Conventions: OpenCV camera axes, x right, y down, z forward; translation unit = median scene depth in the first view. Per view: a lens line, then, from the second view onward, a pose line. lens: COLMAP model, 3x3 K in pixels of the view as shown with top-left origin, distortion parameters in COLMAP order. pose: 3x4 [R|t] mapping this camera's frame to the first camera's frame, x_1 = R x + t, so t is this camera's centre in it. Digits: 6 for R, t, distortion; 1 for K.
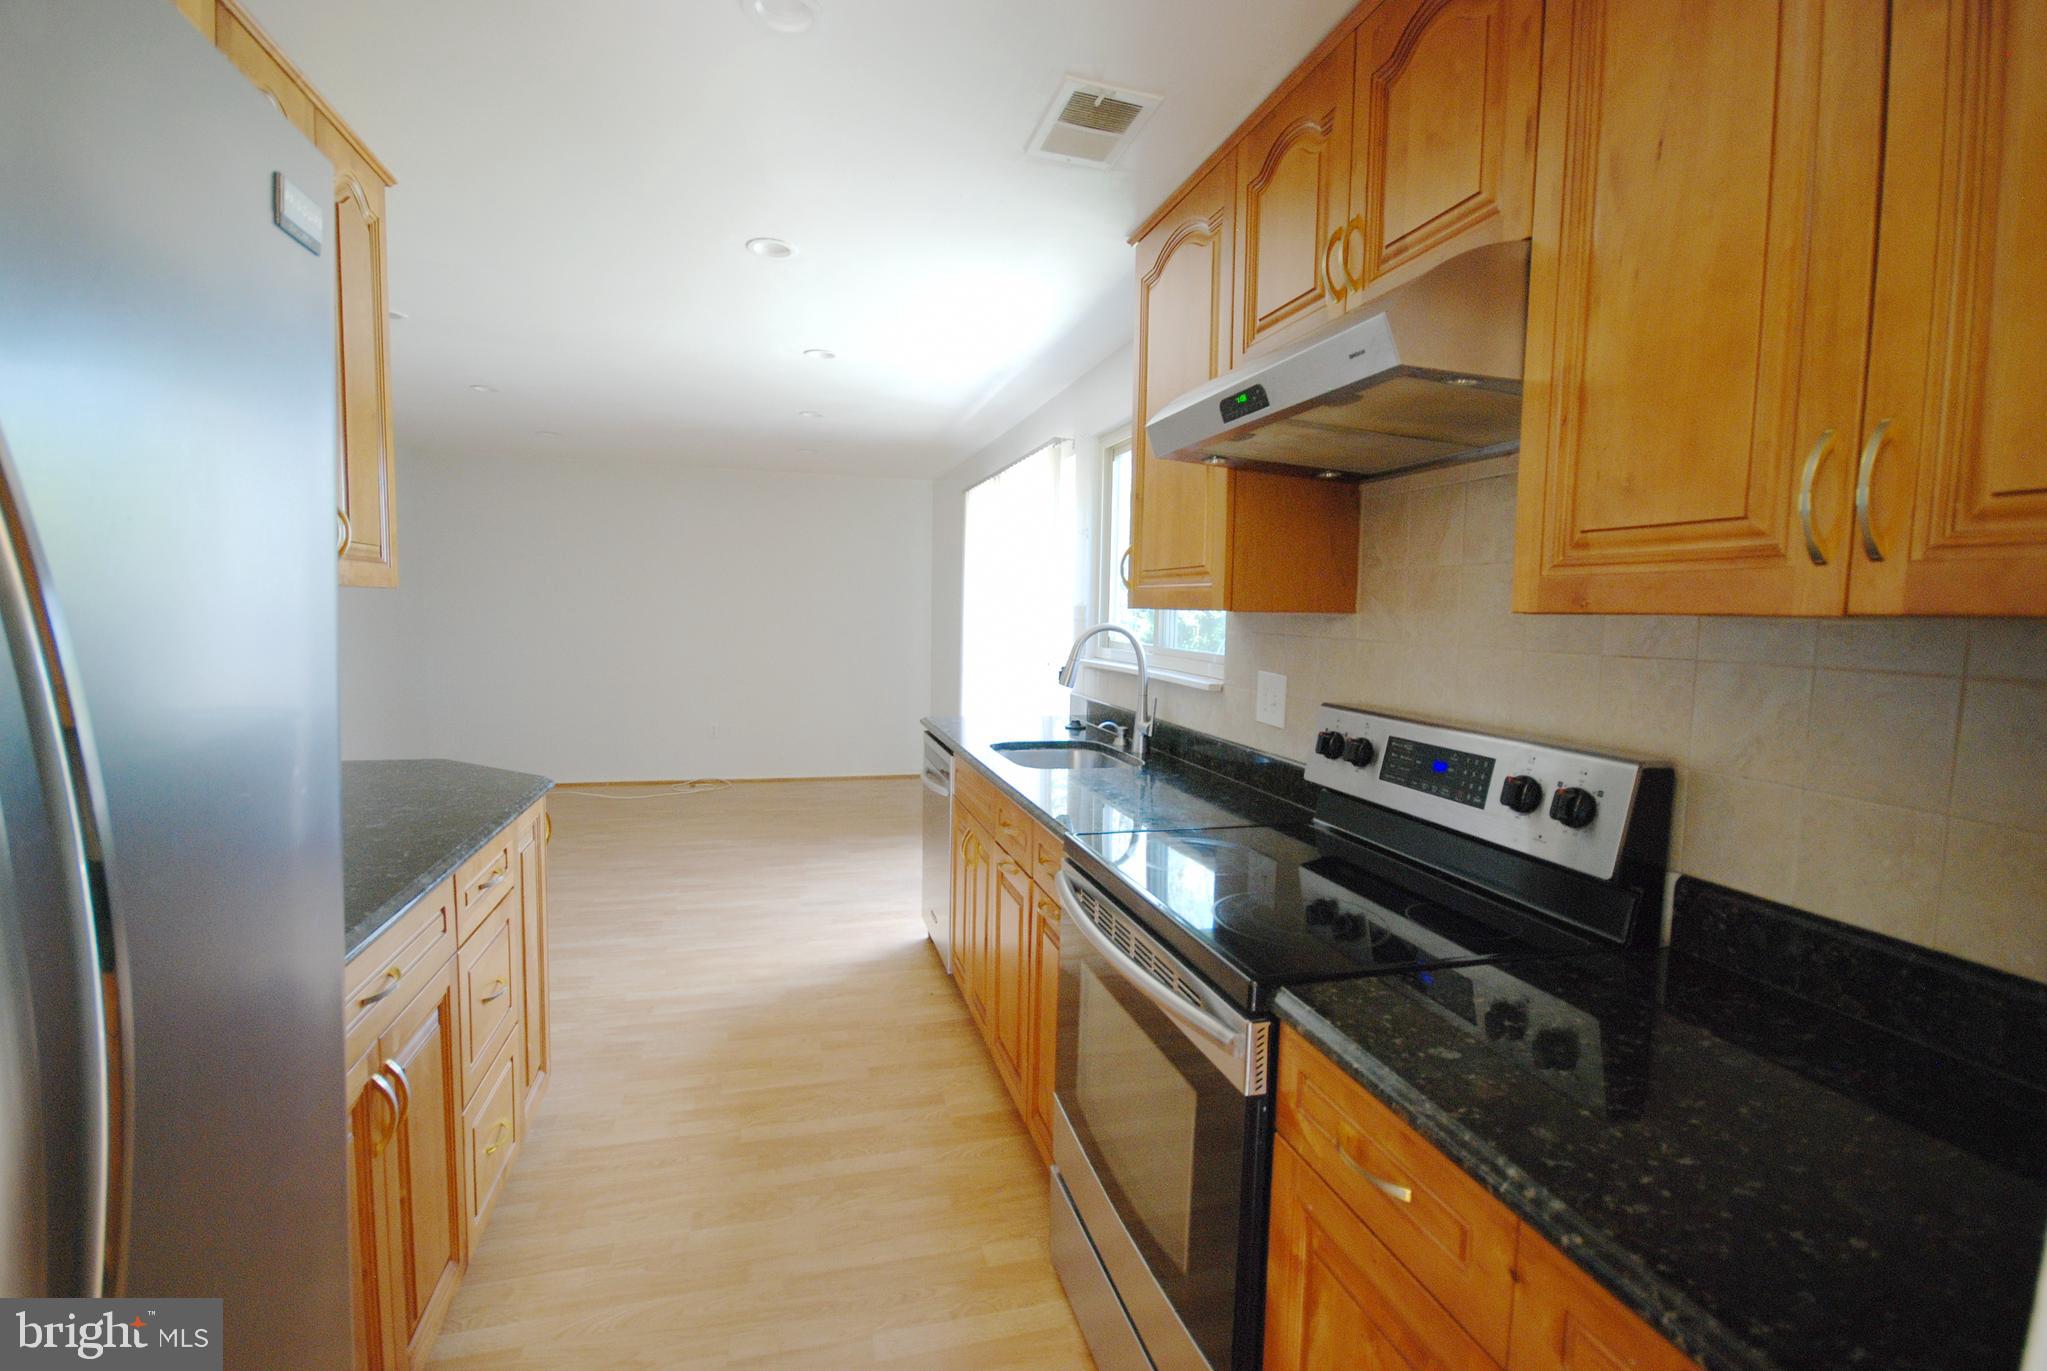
lens RADIAL K [[922.1, 0, 1015.7], [0, 922.1, 685.9], [0, 0, 1]] dist [-0.011471, -0.000467]
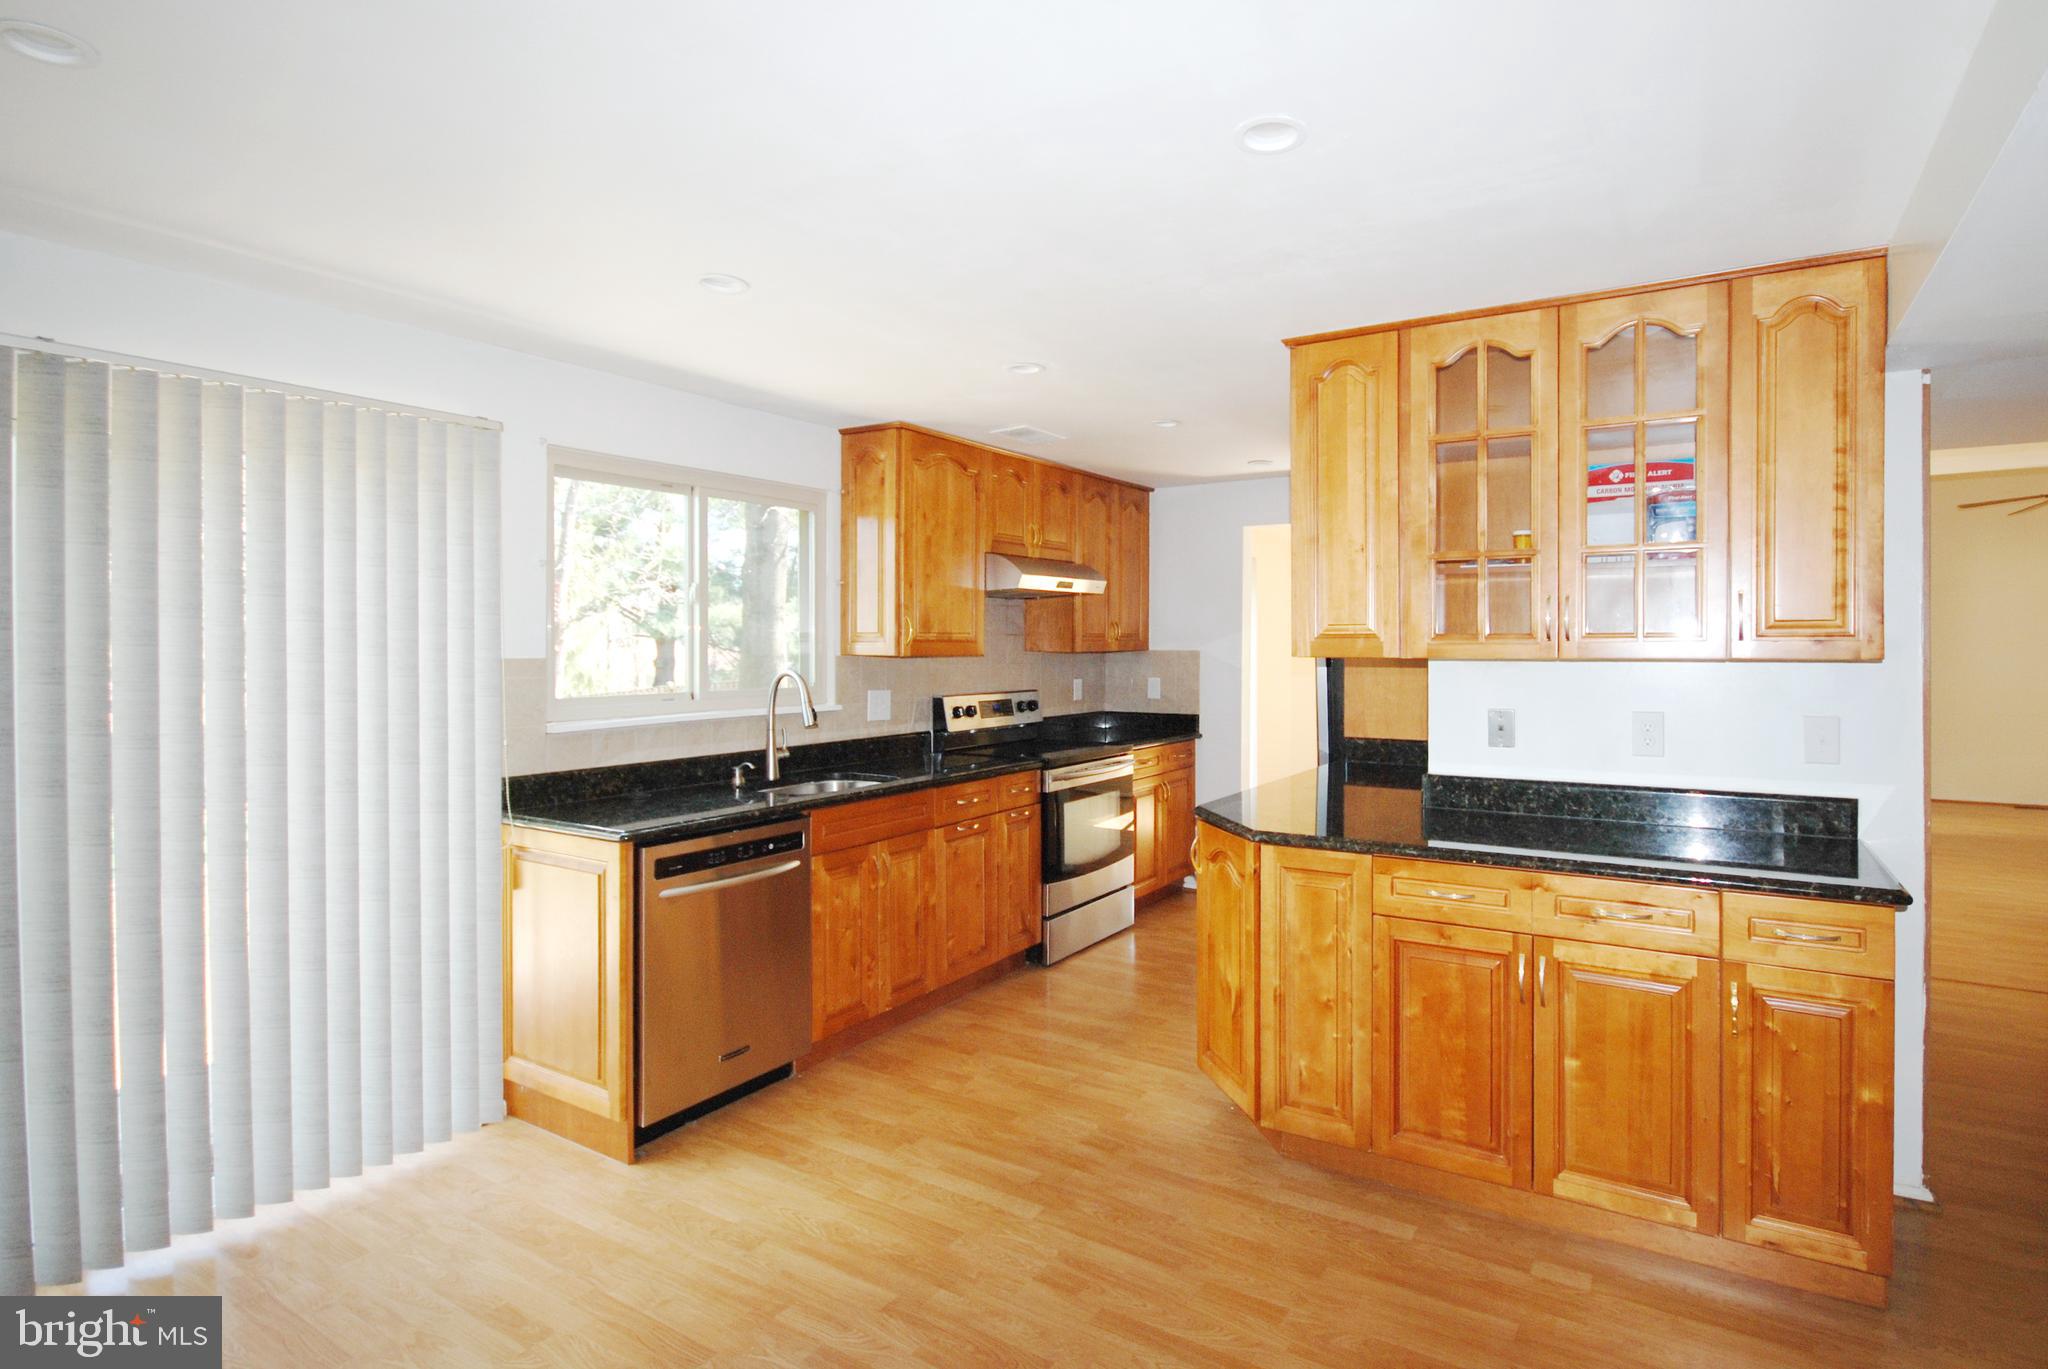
lens RADIAL K [[992.0, 0, 1176.8], [0, 992.0, 641.8], [0, 0, 1]] dist [-0.000228, -0.000161]
pose [[-0.738869, -0.020518, 0.673537, -1.120689], [0.043170, 0.996042, 0.077700, -0.182309], [-0.672465, 0.086487, -0.735059, 1.603415]]
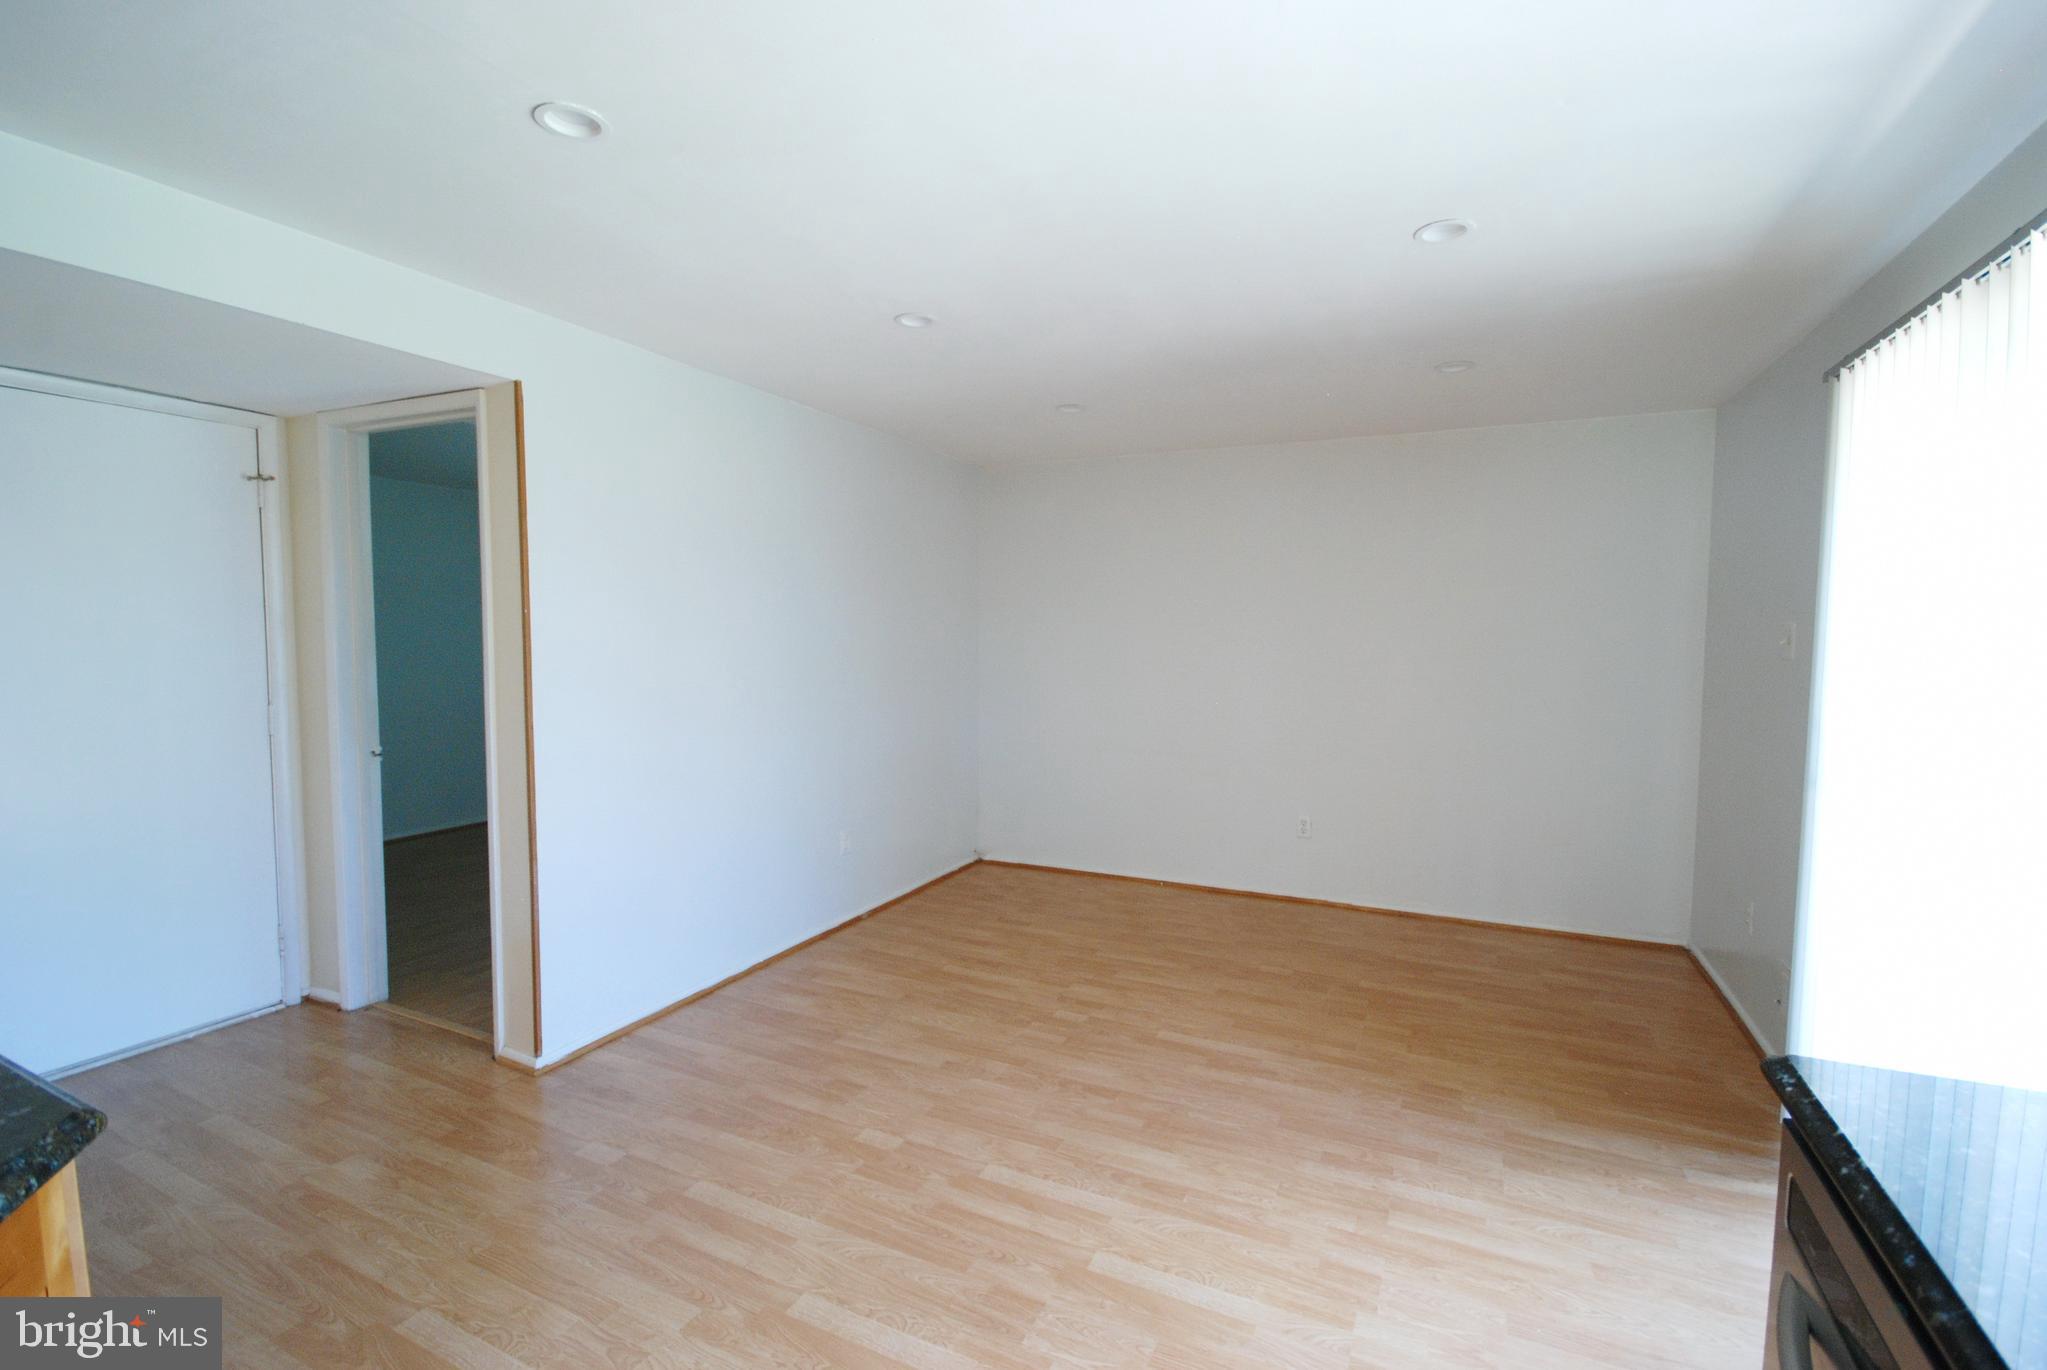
lens RADIAL K [[922.1, 0, 1015.7], [0, 922.1, 685.4], [0, 0, 1]] dist [-0.011471, -0.000467]
pose [[0.754806, 0.023809, -0.655516, -0.121104], [-0.043674, 0.998948, -0.014006, -0.080102], [0.654493, 0.039200, 0.755051, 0.833995]]
